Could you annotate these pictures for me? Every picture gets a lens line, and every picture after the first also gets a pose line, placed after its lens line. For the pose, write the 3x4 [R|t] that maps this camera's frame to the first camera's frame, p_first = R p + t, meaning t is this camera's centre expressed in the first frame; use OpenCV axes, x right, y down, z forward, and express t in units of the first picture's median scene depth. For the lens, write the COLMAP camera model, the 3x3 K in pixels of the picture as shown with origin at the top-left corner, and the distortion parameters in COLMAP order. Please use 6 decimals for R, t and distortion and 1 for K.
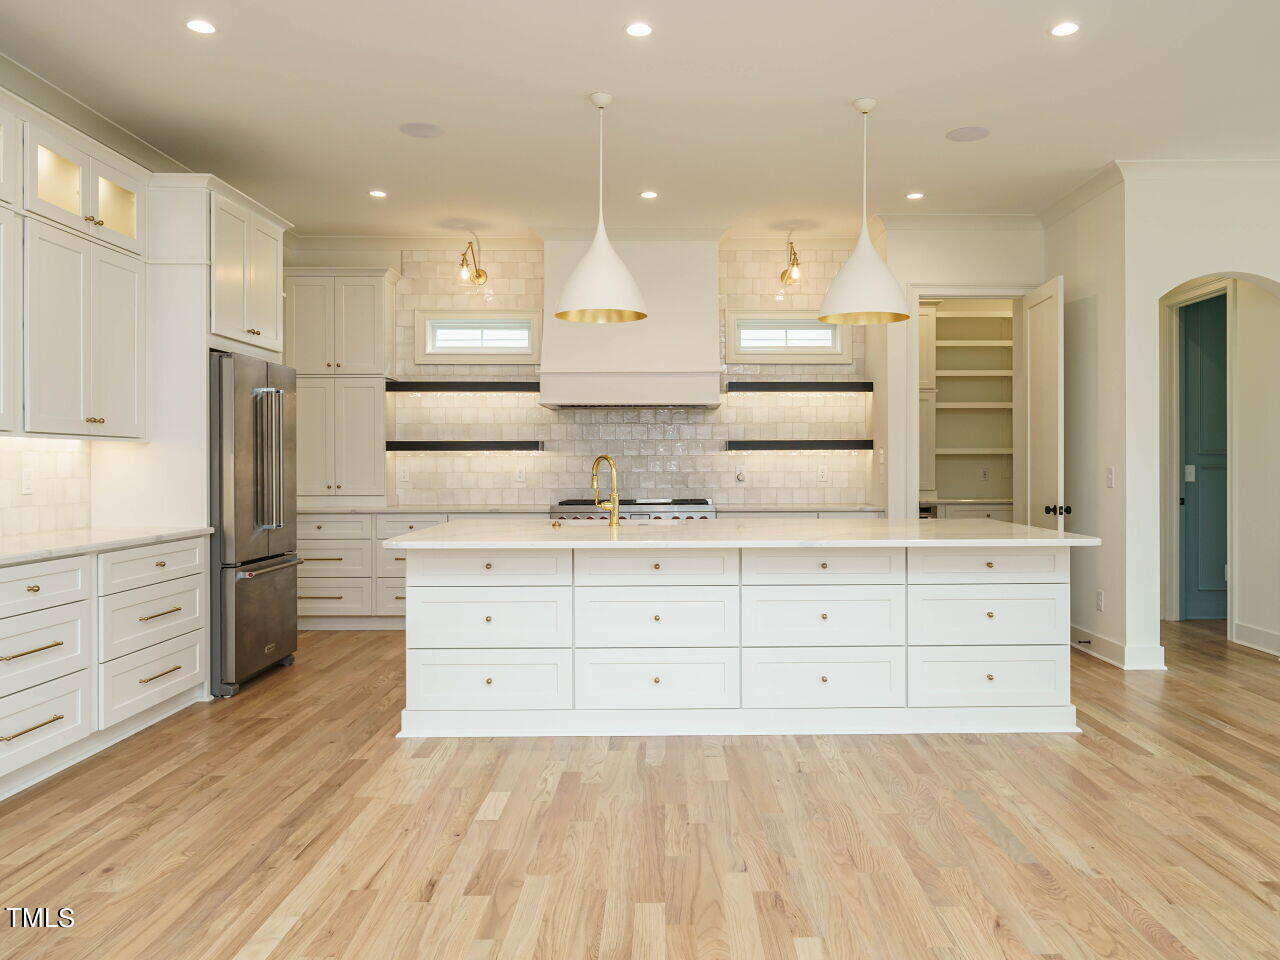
lens RADIAL K [[967.9, 0, 681.1], [0, 967.9, 473.1], [0, 0, 1]] dist [-0.001290, -0.000555]
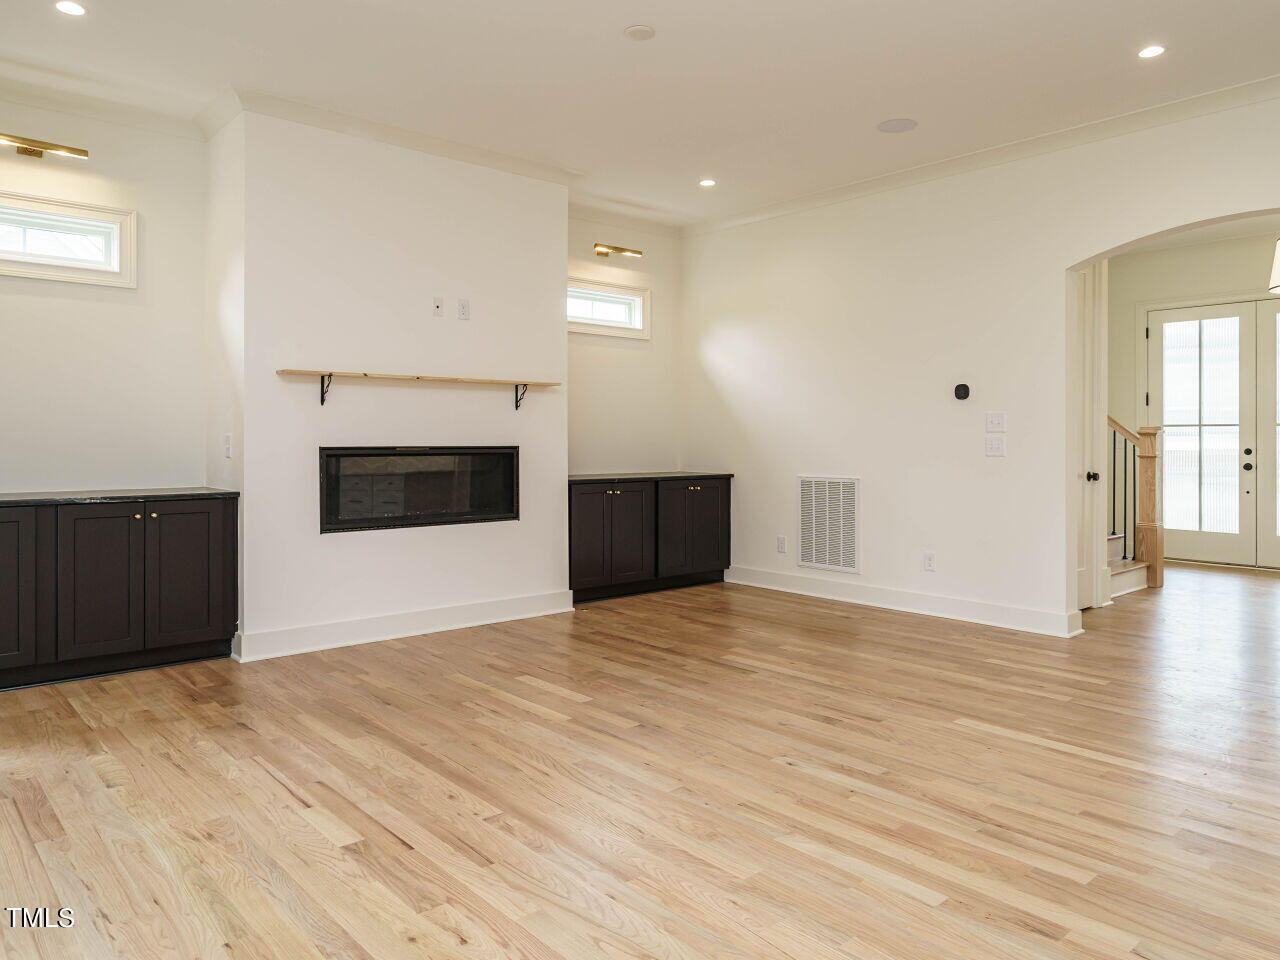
lens RADIAL K [[892.9, 0, 638.3], [0, 892.9, 442.4], [0, 0, 1]] dist [-0.003647, 0.001029]
pose [[-0.762682, 0.003544, -0.646764, 0.538888], [-0.005095, 0.999921, 0.011487, 0.000339], [0.646754, 0.012056, -0.762604, 0.839844]]
